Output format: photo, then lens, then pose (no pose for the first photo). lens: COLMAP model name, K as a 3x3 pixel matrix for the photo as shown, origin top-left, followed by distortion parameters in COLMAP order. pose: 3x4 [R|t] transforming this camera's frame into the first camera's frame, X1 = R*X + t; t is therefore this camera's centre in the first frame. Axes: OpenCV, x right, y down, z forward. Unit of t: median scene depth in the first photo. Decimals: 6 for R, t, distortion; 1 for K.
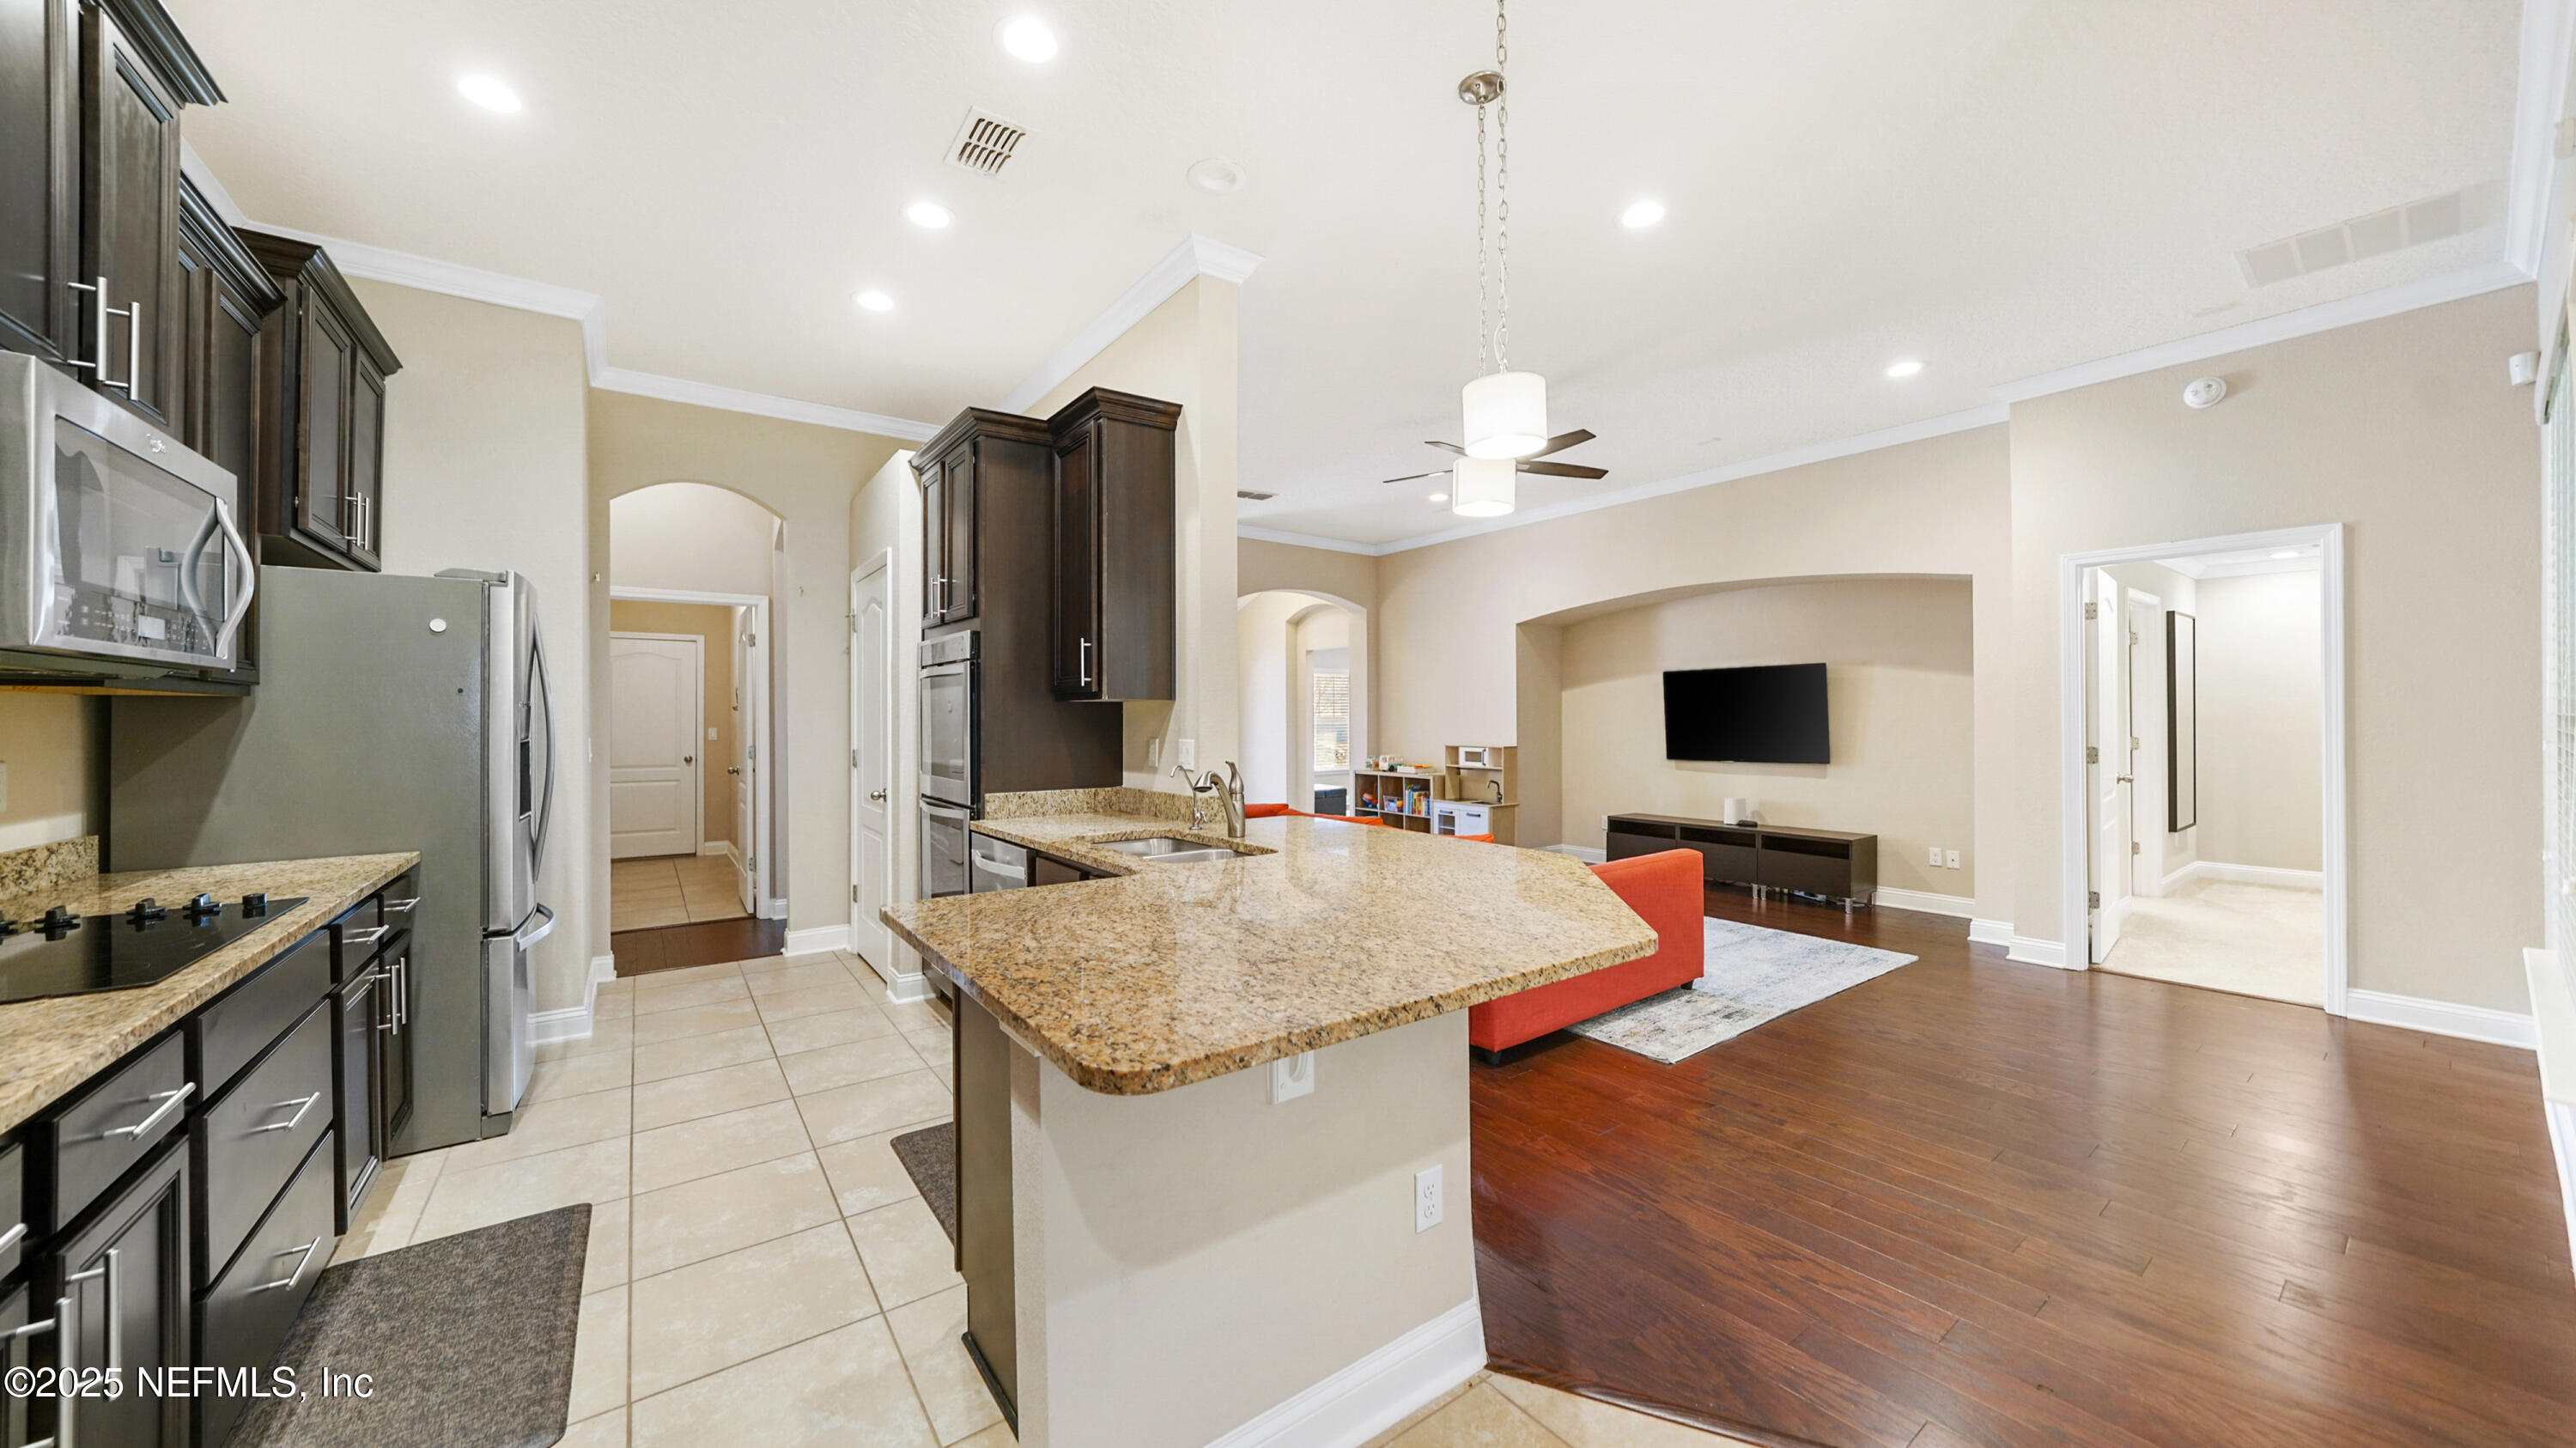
lens RADIAL K [[898.8, 0, 1285.6], [0, 898.8, 712.4], [0, 0, 1]] dist [-0.006643, 0.000148]
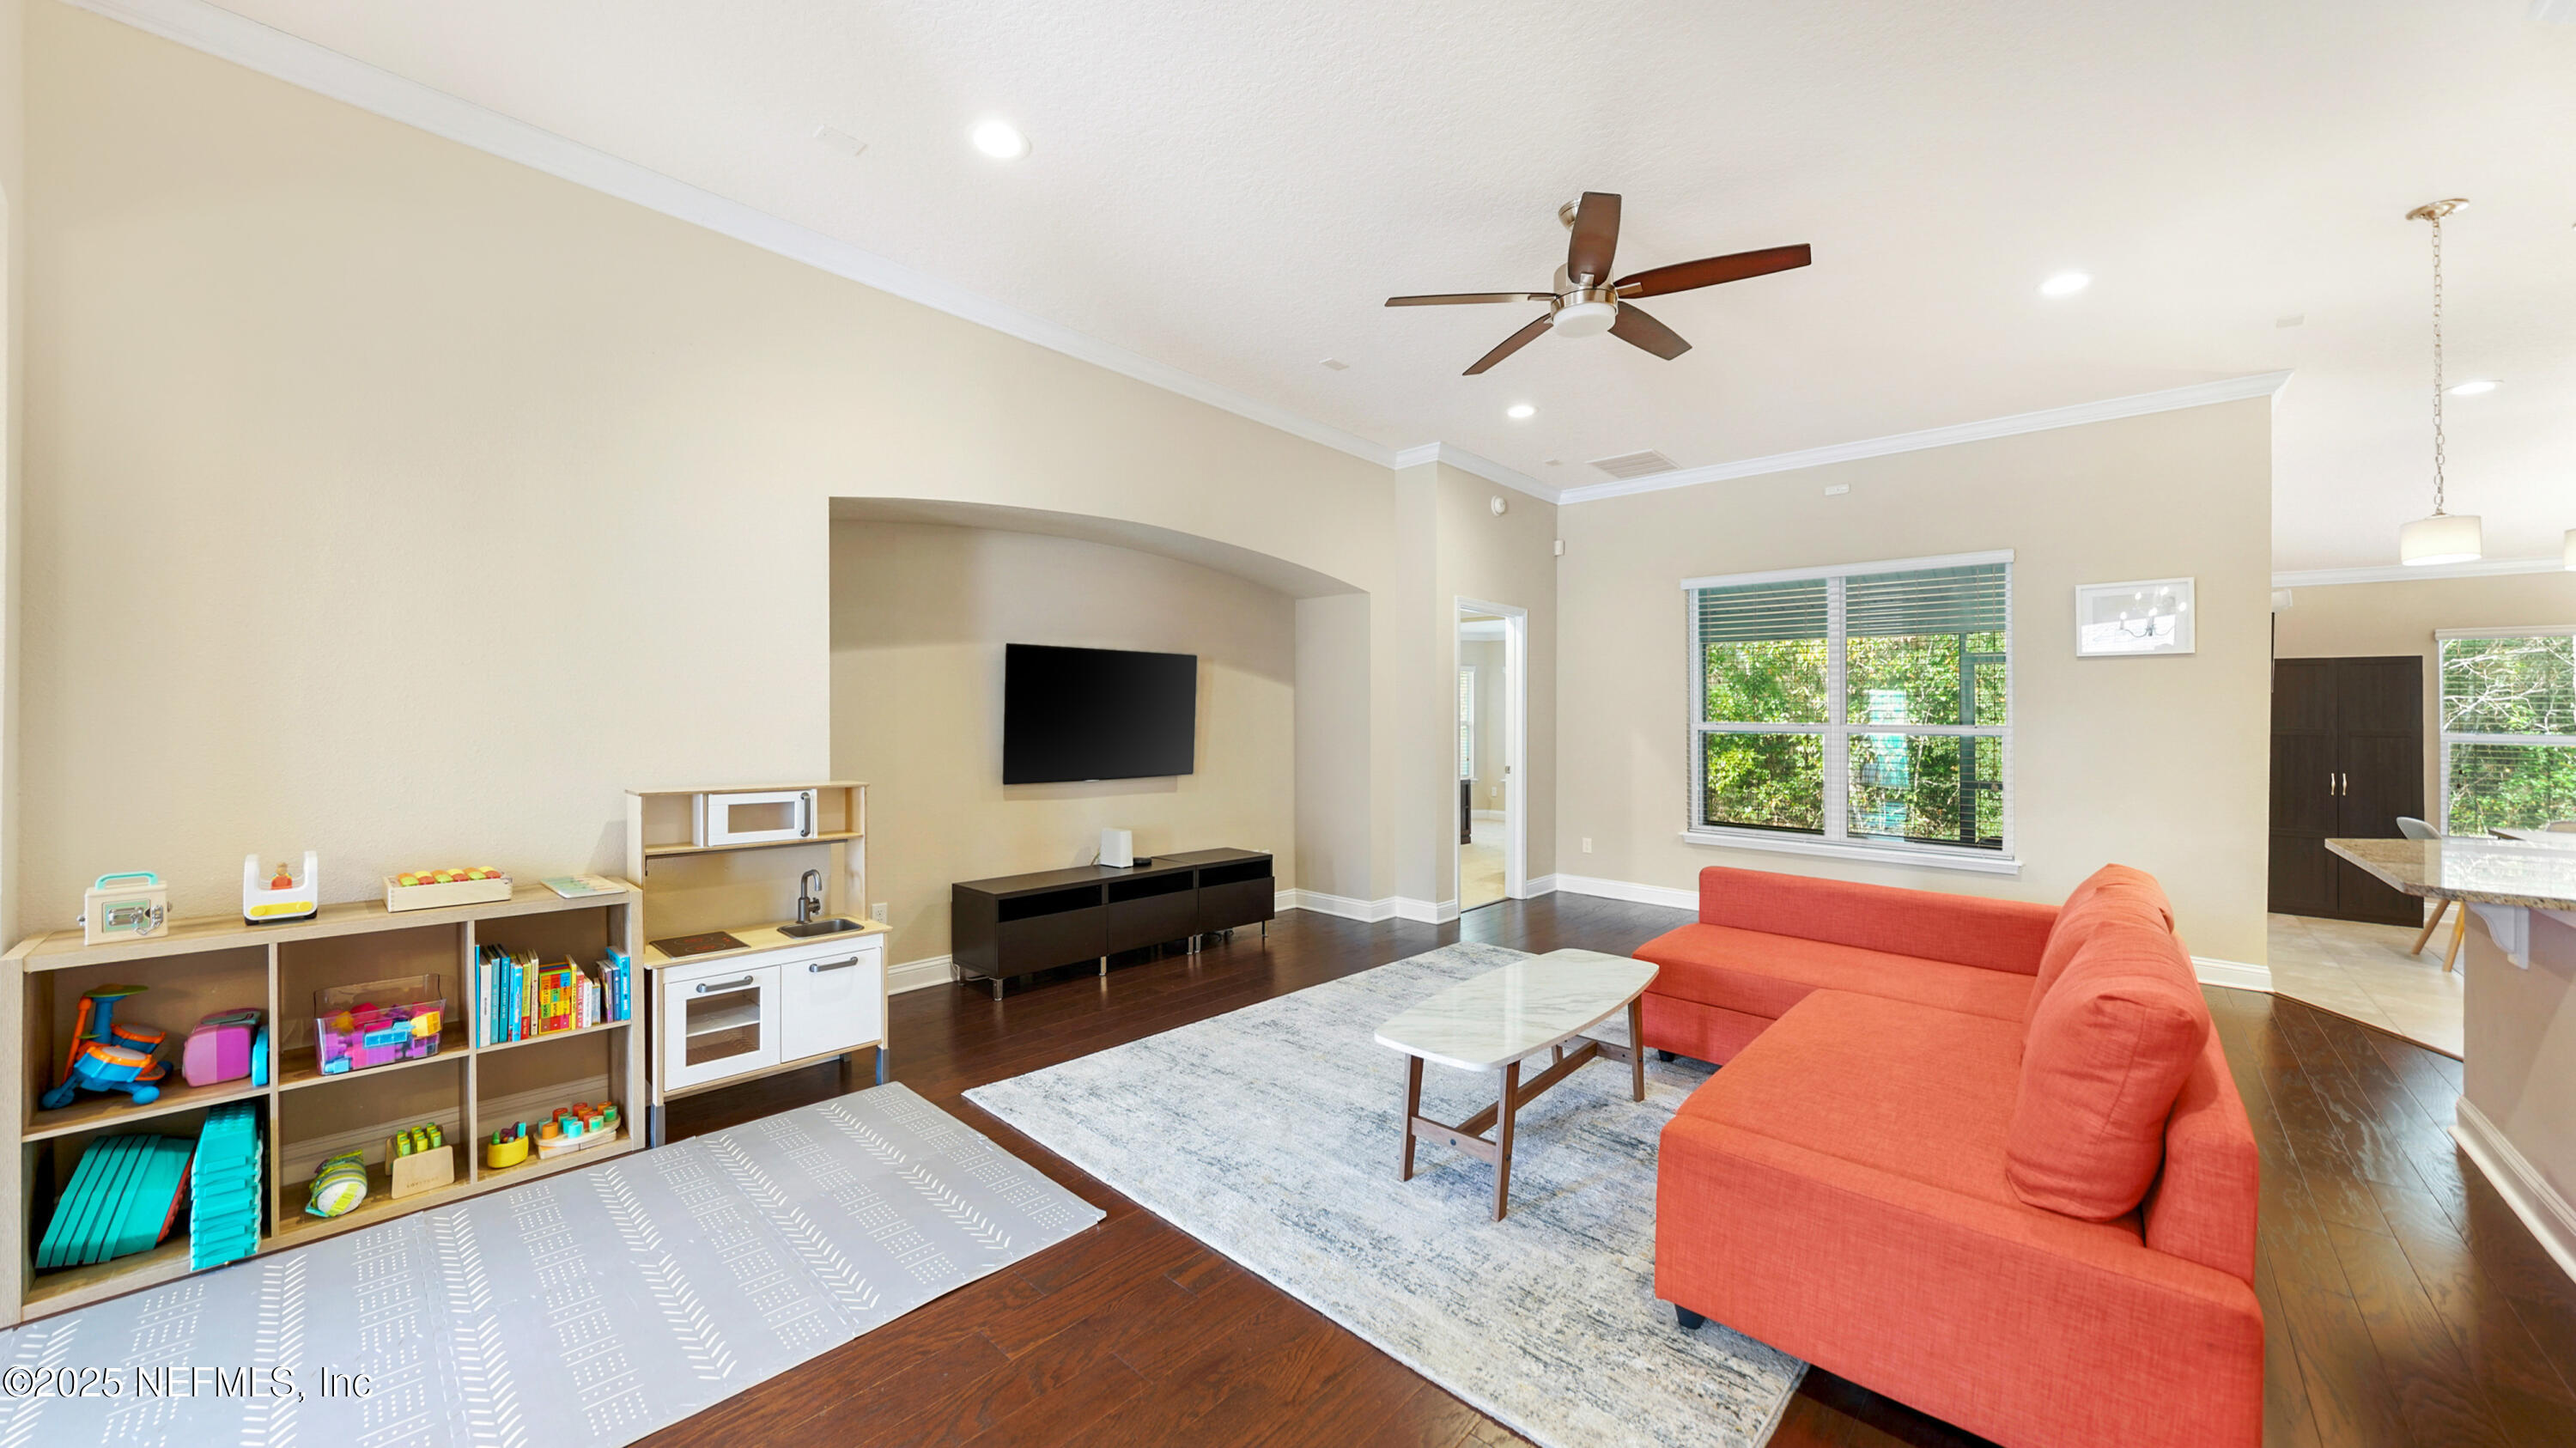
lens RADIAL K [[898.8, 0, 1285.6], [0, 898.8, 712.4], [0, 0, 1]] dist [-0.006643, 0.000148]
pose [[-0.188845, 0.011099, 0.981944, -0.414806], [-0.015965, 0.999769, -0.014371, 0.015623], [-0.981877, -0.018391, -0.188625, 1.771246]]
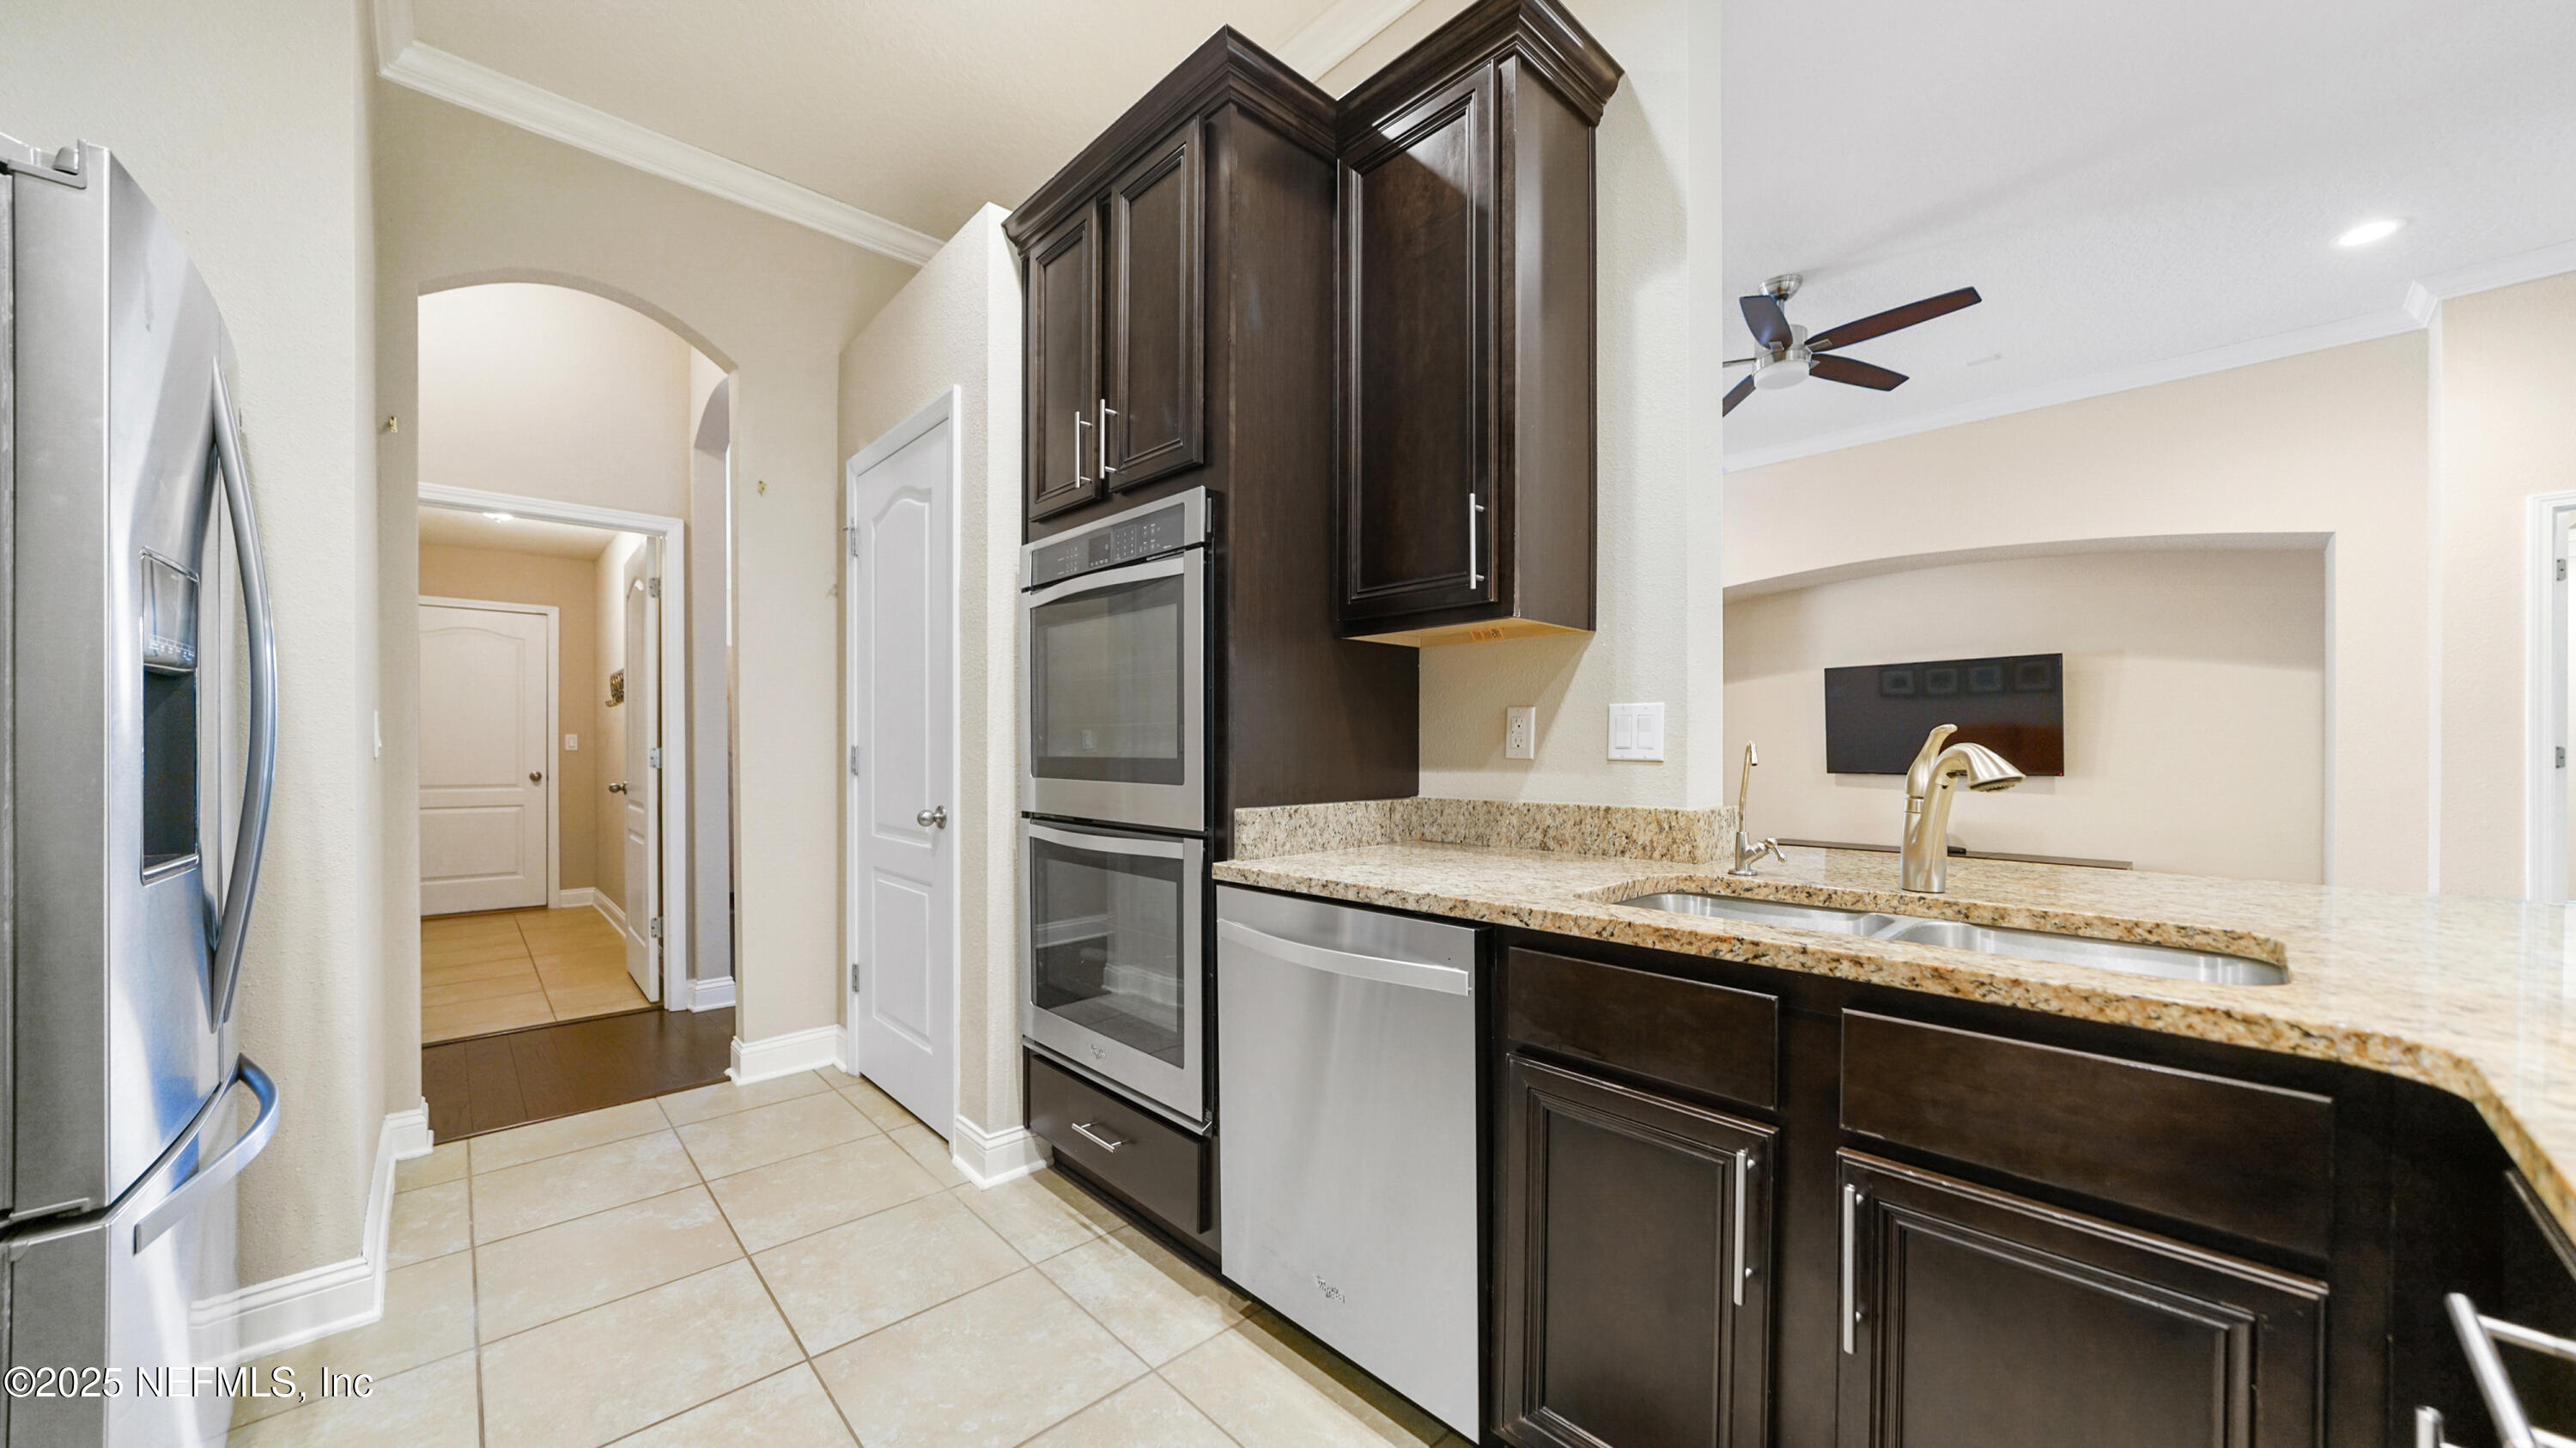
lens RADIAL K [[908.3, 0, 1287.6], [0, 908.3, 751.0], [0, 0, 1]] dist [-0.007234, 0.000149]
pose [[0.992636, 0.002539, 0.121111, -0.330049], [-0.003890, 0.999933, 0.010926, 0.046773], [-0.121075, -0.011316, 0.992579, 0.436274]]
